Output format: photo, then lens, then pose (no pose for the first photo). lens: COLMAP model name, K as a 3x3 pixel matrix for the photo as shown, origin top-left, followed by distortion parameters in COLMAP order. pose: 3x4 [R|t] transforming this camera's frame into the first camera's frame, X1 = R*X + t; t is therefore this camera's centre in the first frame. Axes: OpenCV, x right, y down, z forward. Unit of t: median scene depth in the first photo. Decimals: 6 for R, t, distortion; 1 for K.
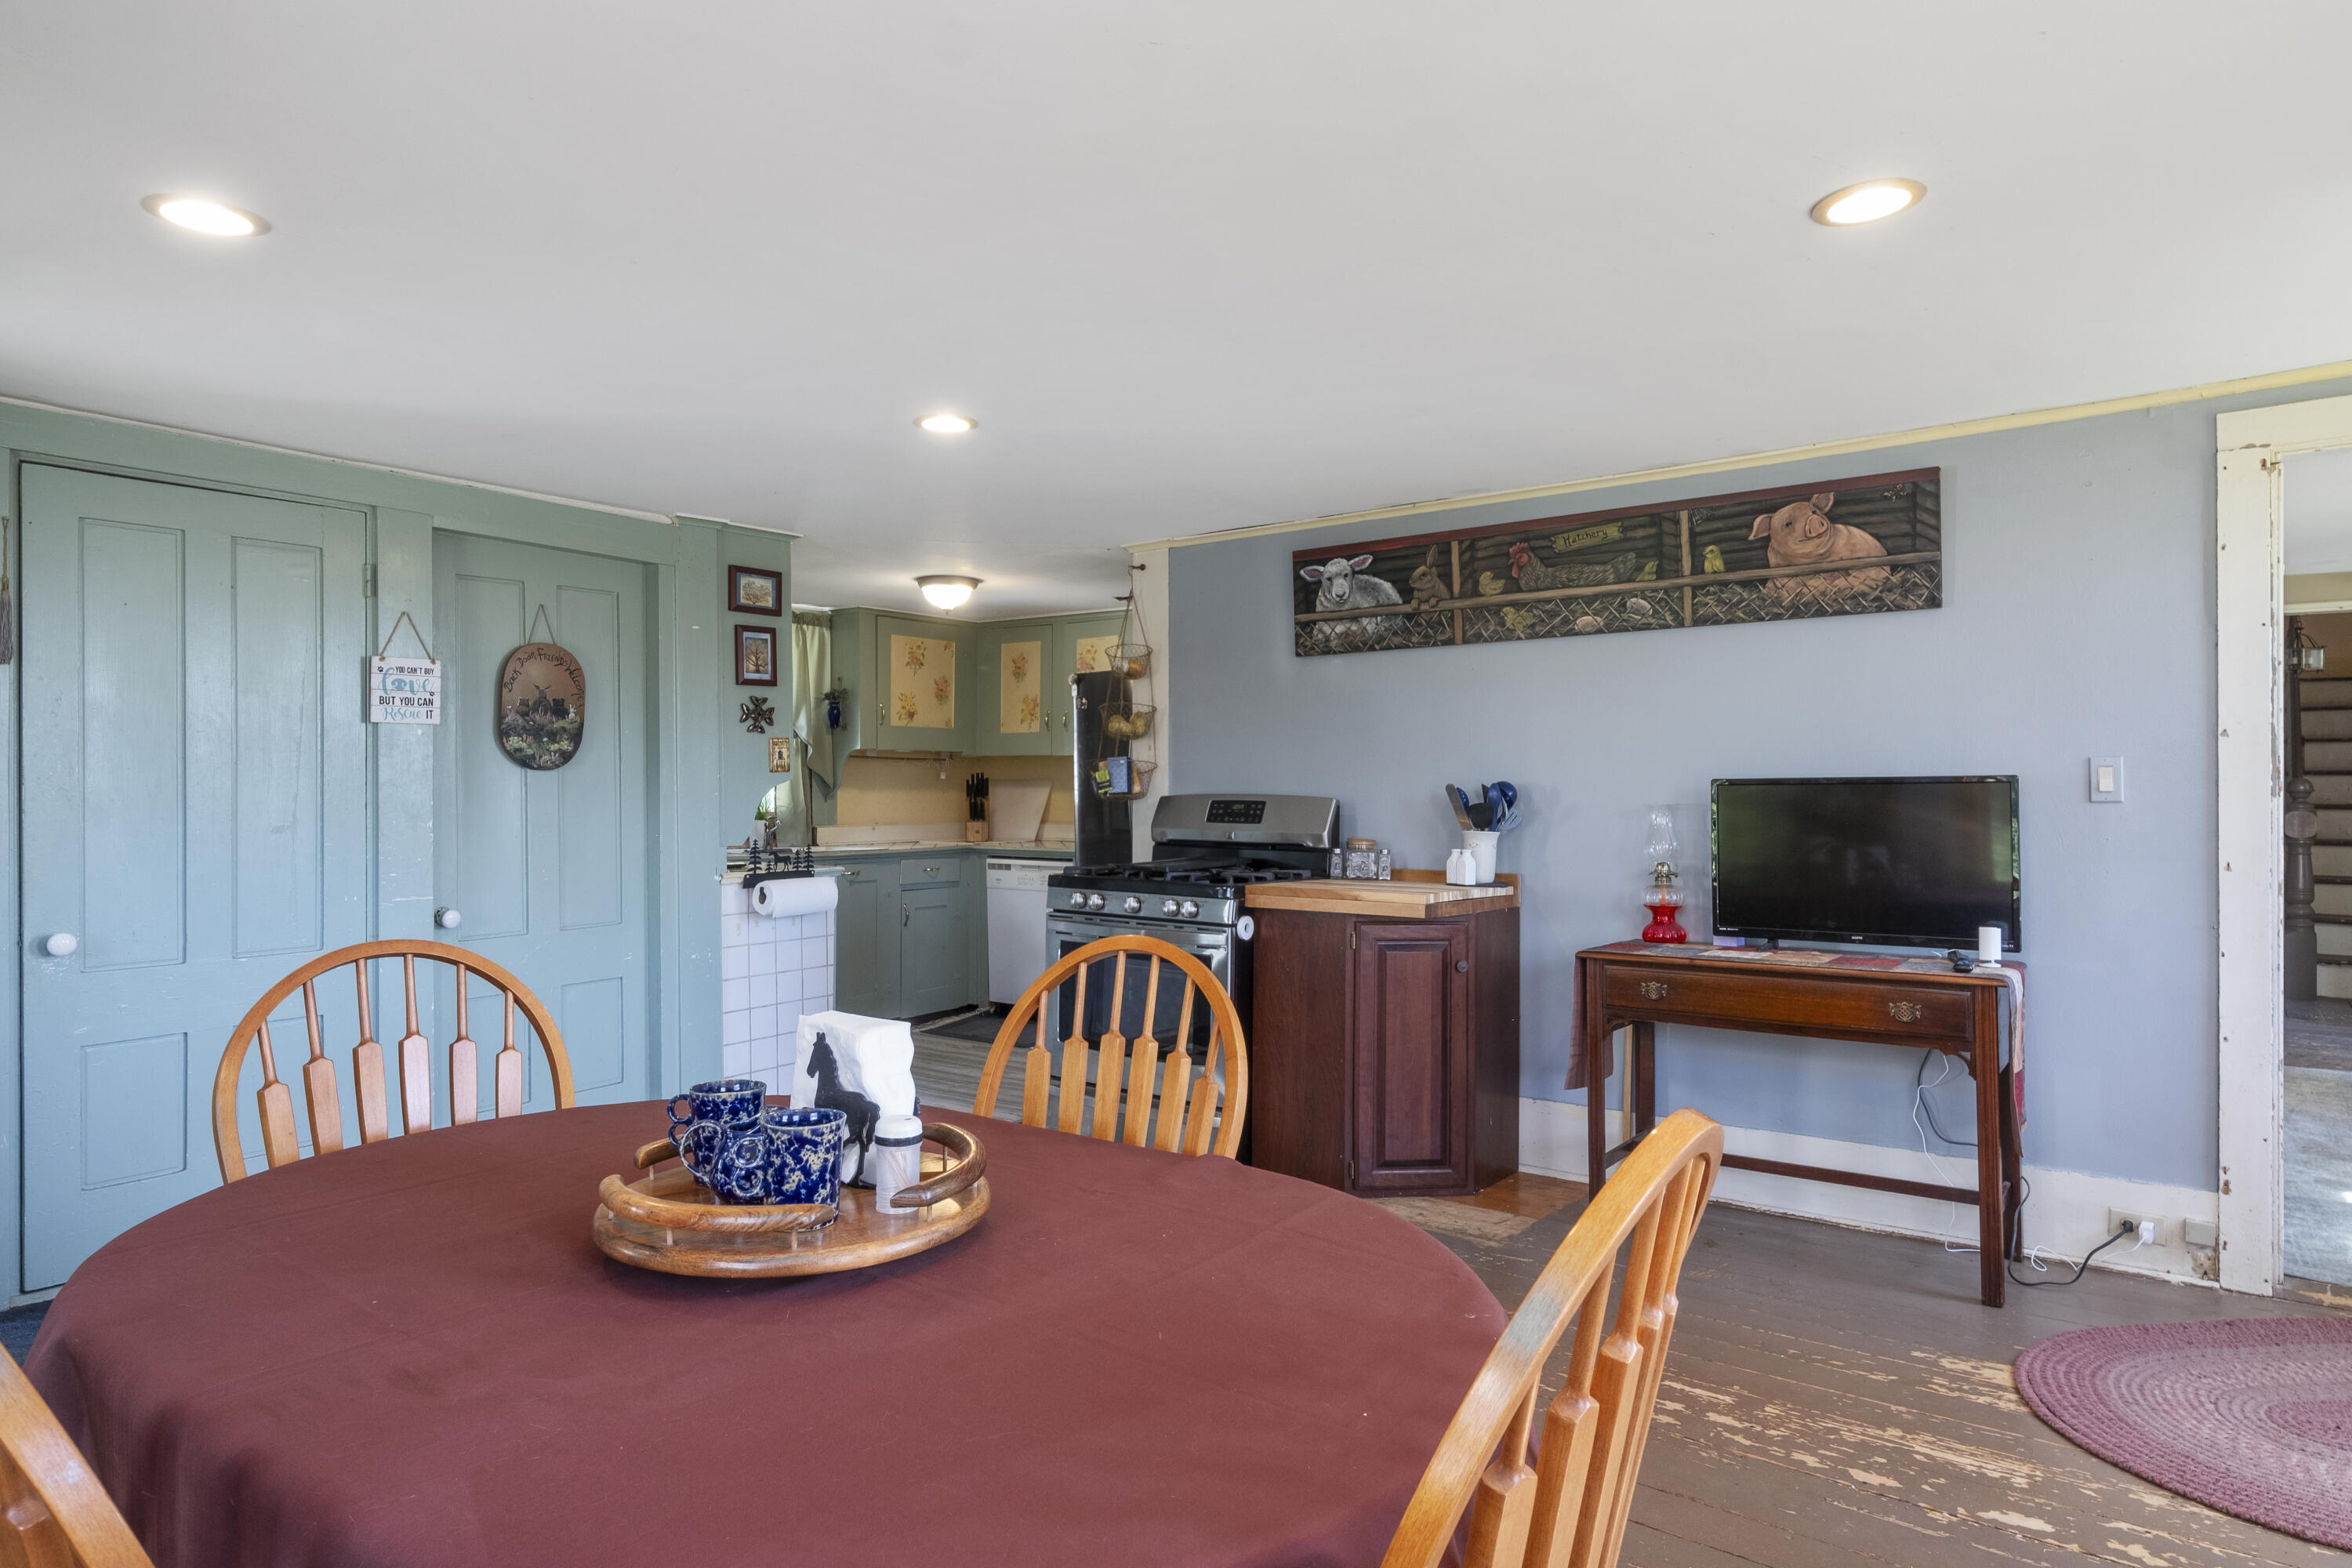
lens RADIAL K [[1346.2, 0, 1172.5], [0, 1346.2, 767.4], [0, 0, 1]] dist [0.007182, -0.002753]
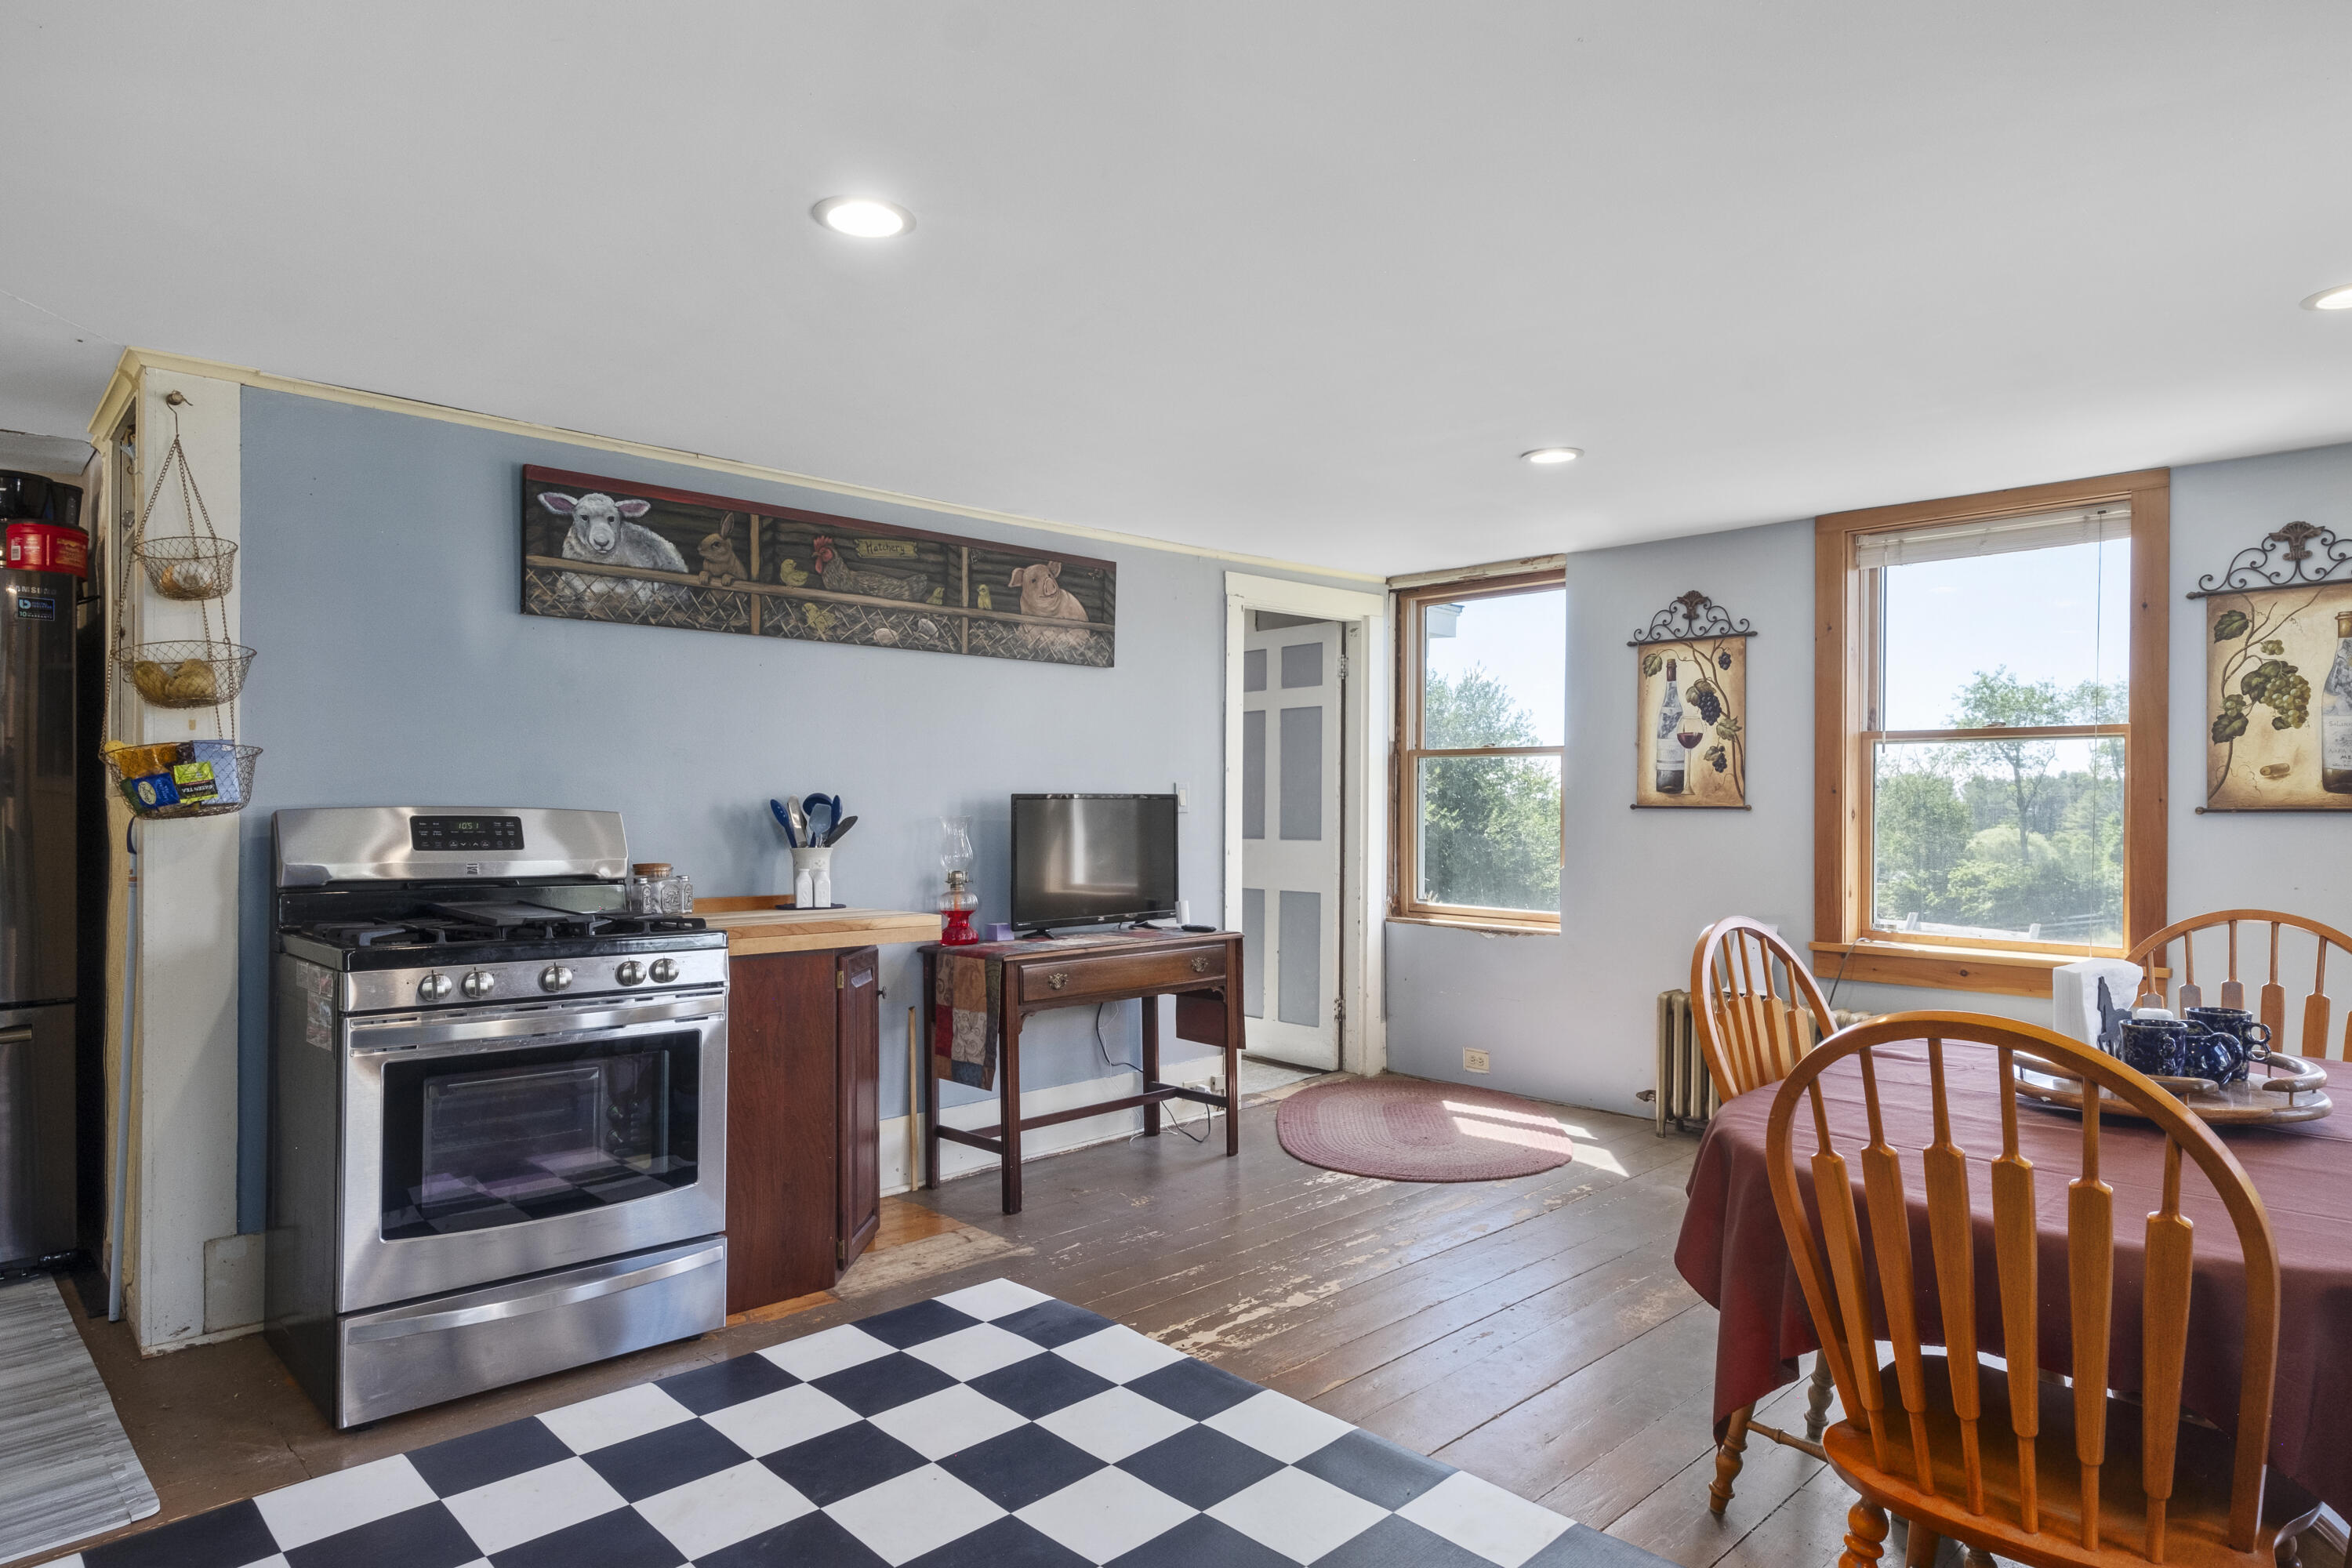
lens RADIAL K [[1346.2, 0, 1182.8], [0, 1346.2, 805.0], [0, 0, 1]] dist [0.007182, -0.002753]
pose [[0.153895, 0.004351, 0.988078, -0.632979], [-0.017194, 0.999851, -0.001725, 0.015931], [-0.987938, -0.016723, 0.153946, 0.621146]]
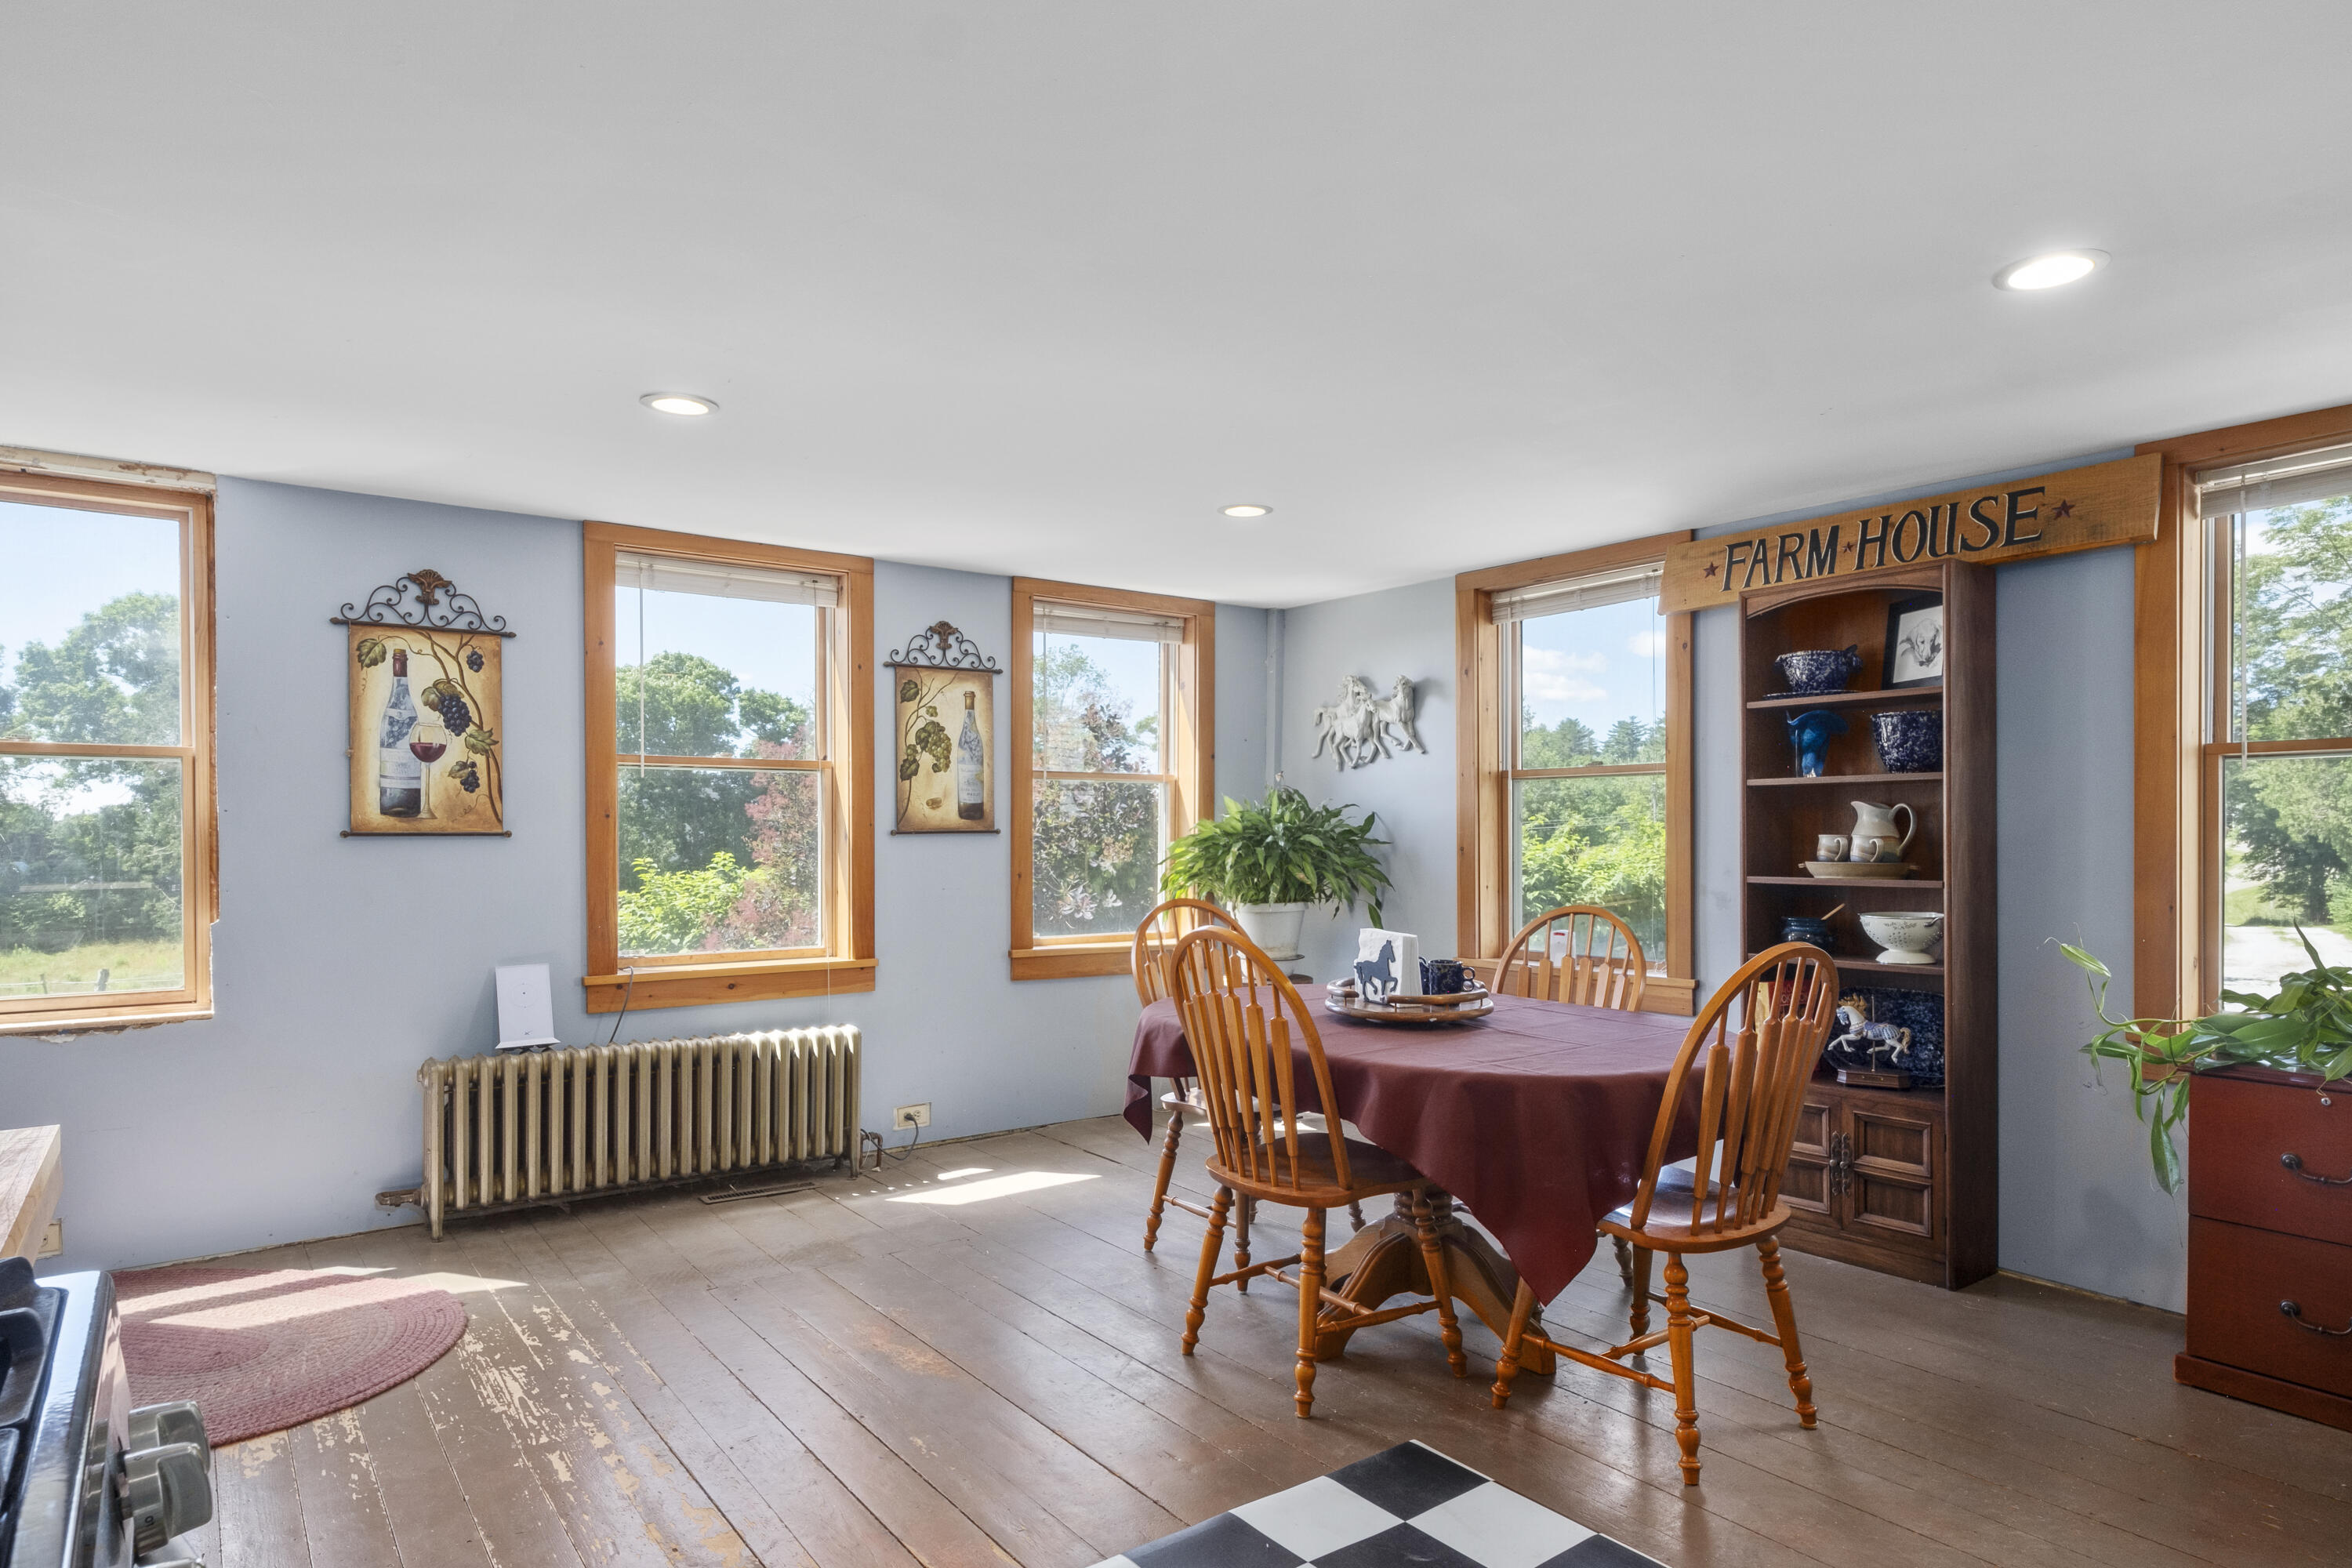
lens RADIAL K [[1346.2, 0, 1158.3], [0, 1346.2, 847.8], [0, 0, 1]] dist [0.007182, -0.002753]
pose [[-0.957706, -0.001196, 0.287746, -0.183482], [0.000443, 0.999984, 0.005633, 0.012916], [-0.287748, 0.005522, -0.957690, 1.135758]]
